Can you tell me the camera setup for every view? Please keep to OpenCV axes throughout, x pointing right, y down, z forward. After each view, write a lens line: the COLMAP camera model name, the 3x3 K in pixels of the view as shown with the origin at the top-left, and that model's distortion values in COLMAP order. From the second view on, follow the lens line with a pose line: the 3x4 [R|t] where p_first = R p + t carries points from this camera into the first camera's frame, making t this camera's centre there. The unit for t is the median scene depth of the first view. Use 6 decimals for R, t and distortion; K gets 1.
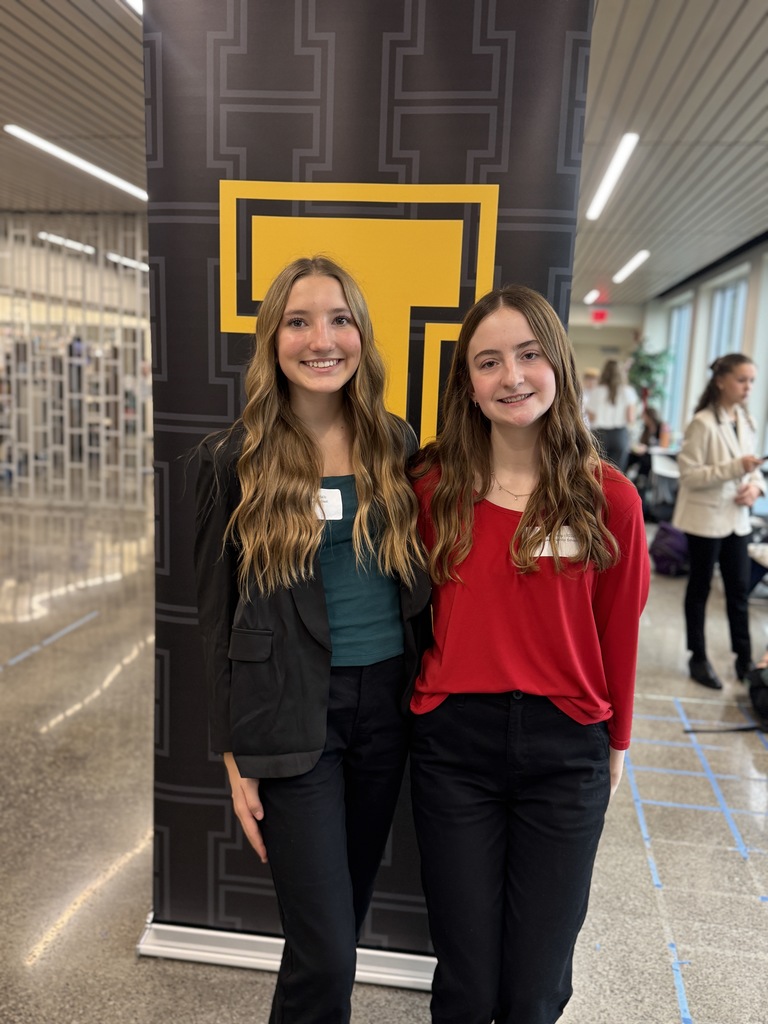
lens RADIAL K [[912.2, 0, 380.3], [0, 912.2, 509.2], [0, 0, 1]] dist [0.001496, -0.003935]
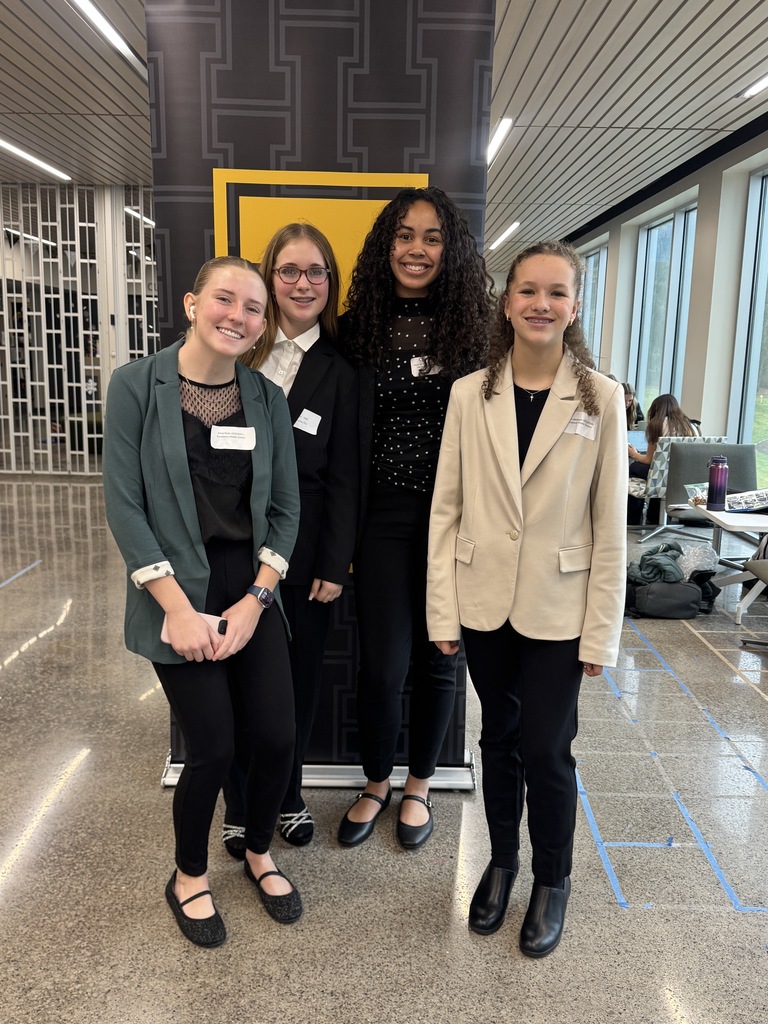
lens RADIAL K [[908.1, 0, 384.0], [0, 908.1, 512.0], [0, 0, 1]] dist [0.005266, -0.014468]
pose [[0.990138, -0.044085, 0.132981, -0.087038], [0.039403, 0.998514, 0.037635, 0.056666], [-0.134443, -0.032024, 0.990404, -0.212893]]
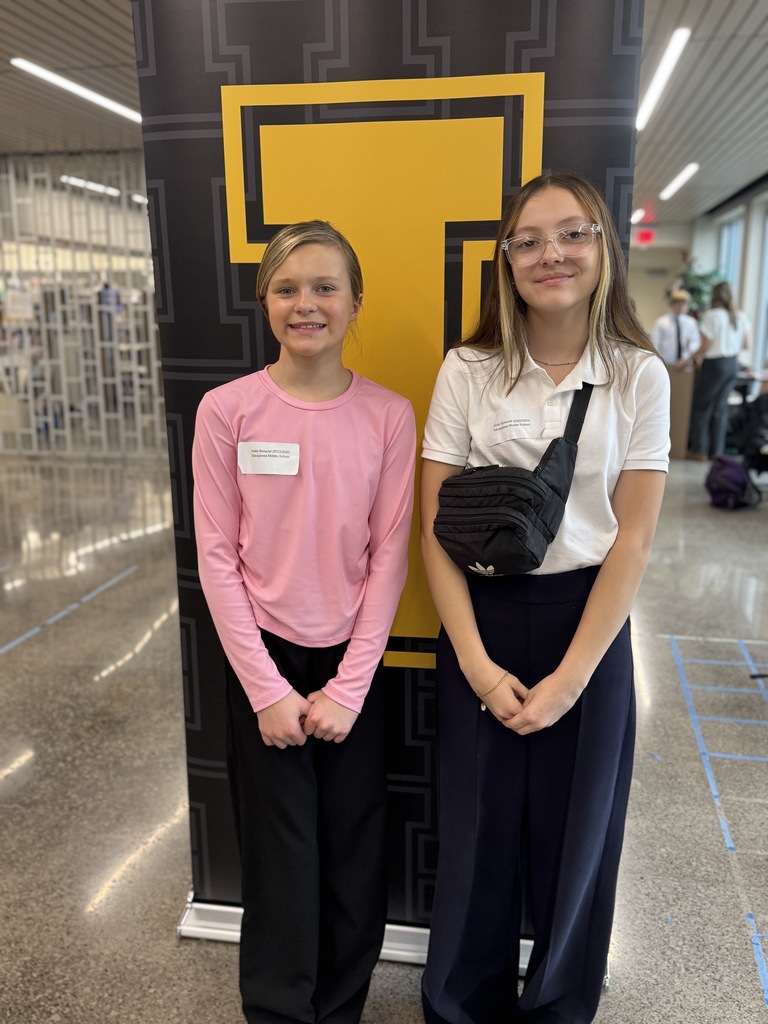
lens RADIAL K [[908.1, 0, 384.0], [0, 908.1, 512.0], [0, 0, 1]] dist [0.005266, -0.014468]
pose [[0.998421, -0.033413, -0.045161, 0.003196], [0.036550, 0.996842, 0.070505, -0.007677], [0.042663, -0.072044, 0.996489, 0.077655]]
